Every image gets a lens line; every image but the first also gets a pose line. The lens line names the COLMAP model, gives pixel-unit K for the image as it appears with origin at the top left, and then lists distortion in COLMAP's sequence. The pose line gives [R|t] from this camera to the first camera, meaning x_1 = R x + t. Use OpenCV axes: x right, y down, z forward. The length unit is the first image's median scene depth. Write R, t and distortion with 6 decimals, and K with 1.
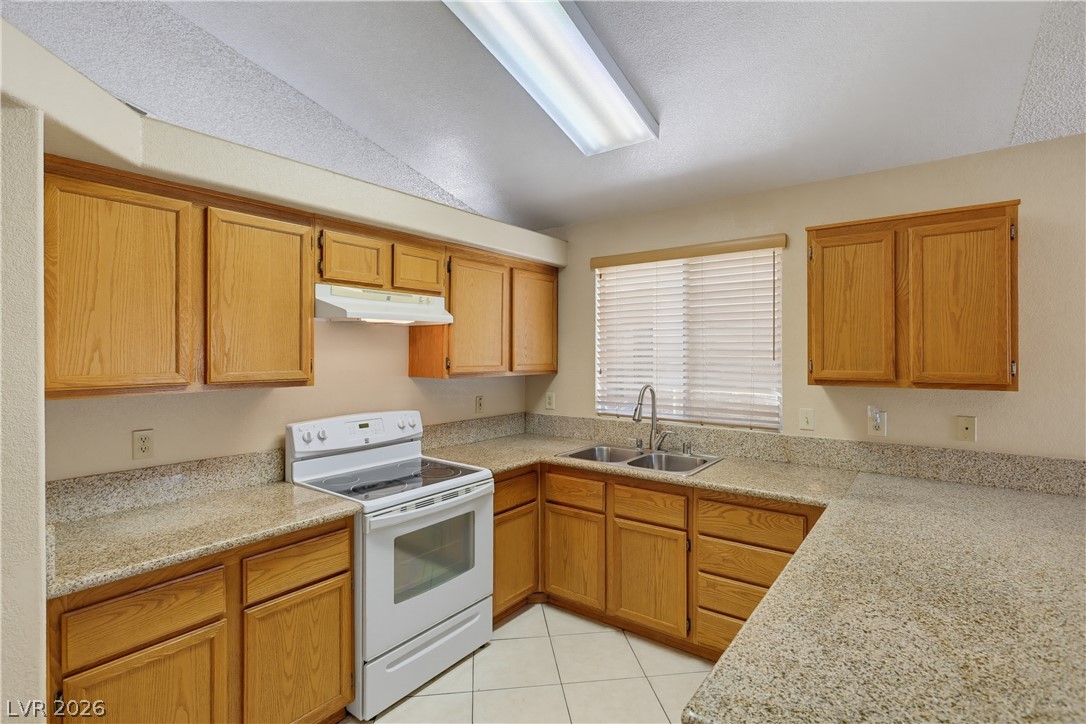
lens RADIAL K [[517.6, 0, 549.4], [0, 517.6, 352.6], [0, 0, 1]] dist [-0.010854, 0.004134]
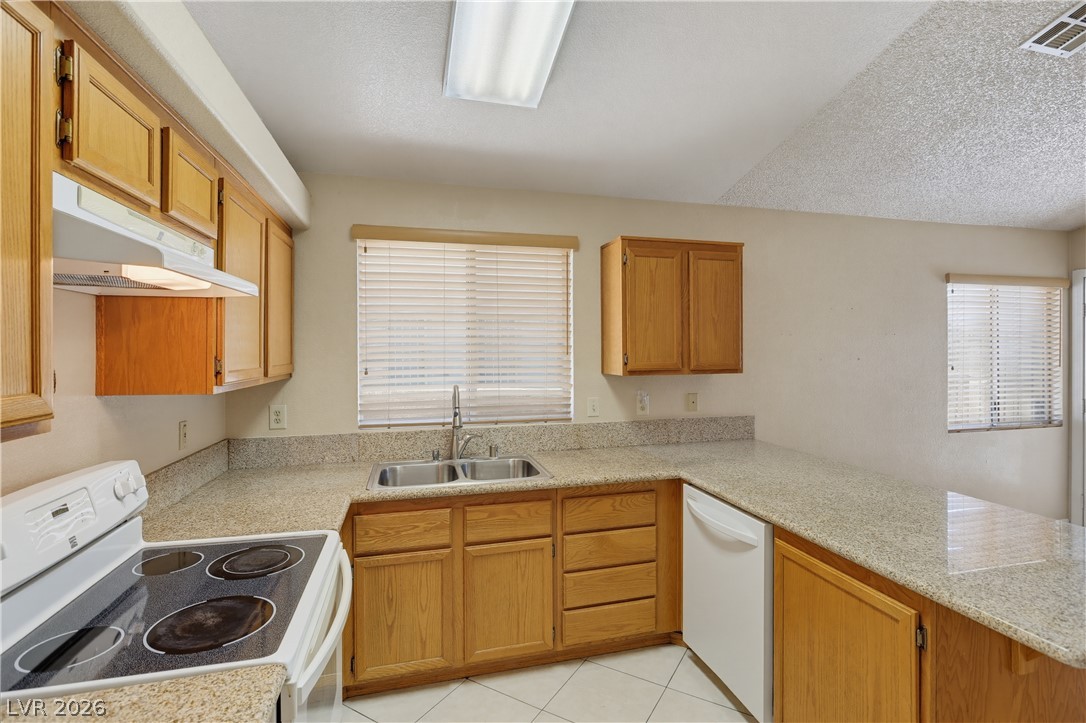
lens RADIAL K [[517.6, 0, 553.9], [0, 517.6, 351.7], [0, 0, 1]] dist [-0.010854, 0.004134]
pose [[0.618449, -0.007494, 0.785789, -0.462511], [0.002660, 0.999969, 0.007444, 0.000923], [-0.785820, -0.002513, 0.618450, 0.403803]]
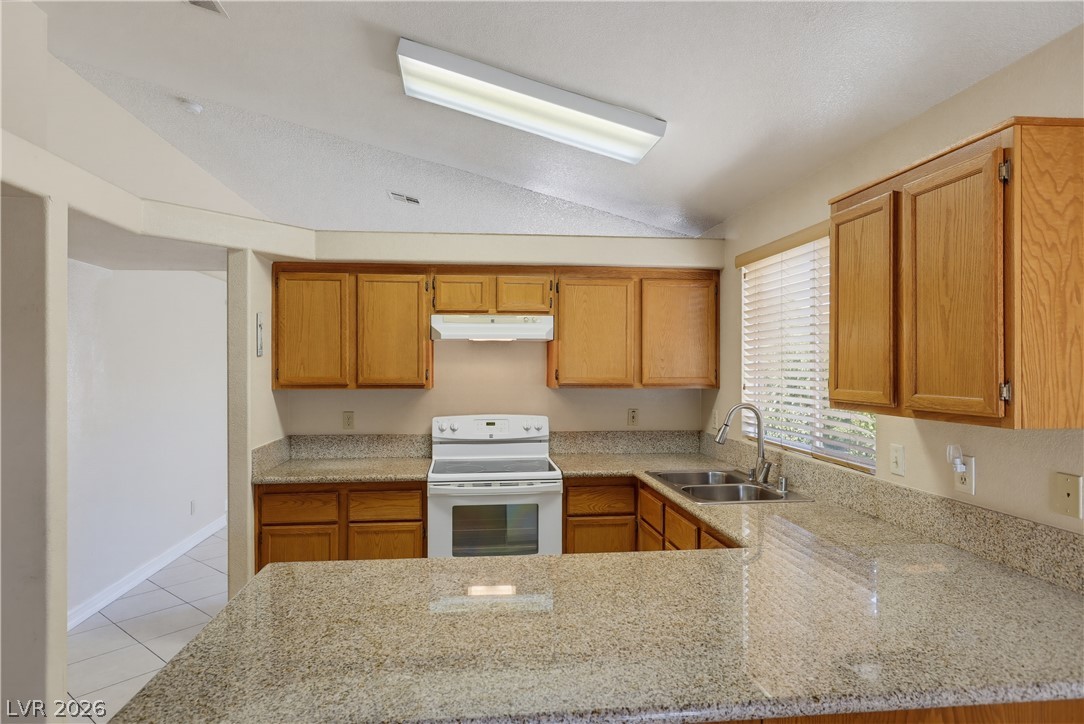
lens RADIAL K [[621.0, 0, 535.4], [0, 621.0, 363.6], [0, 0, 1]] dist [-0.005949, 0.001538]
pose [[0.682712, -0.000728, -0.730687, 0.838158], [-0.000577, 0.999999, -0.001535, -0.001096], [0.730687, 0.001470, 0.682711, 0.062606]]
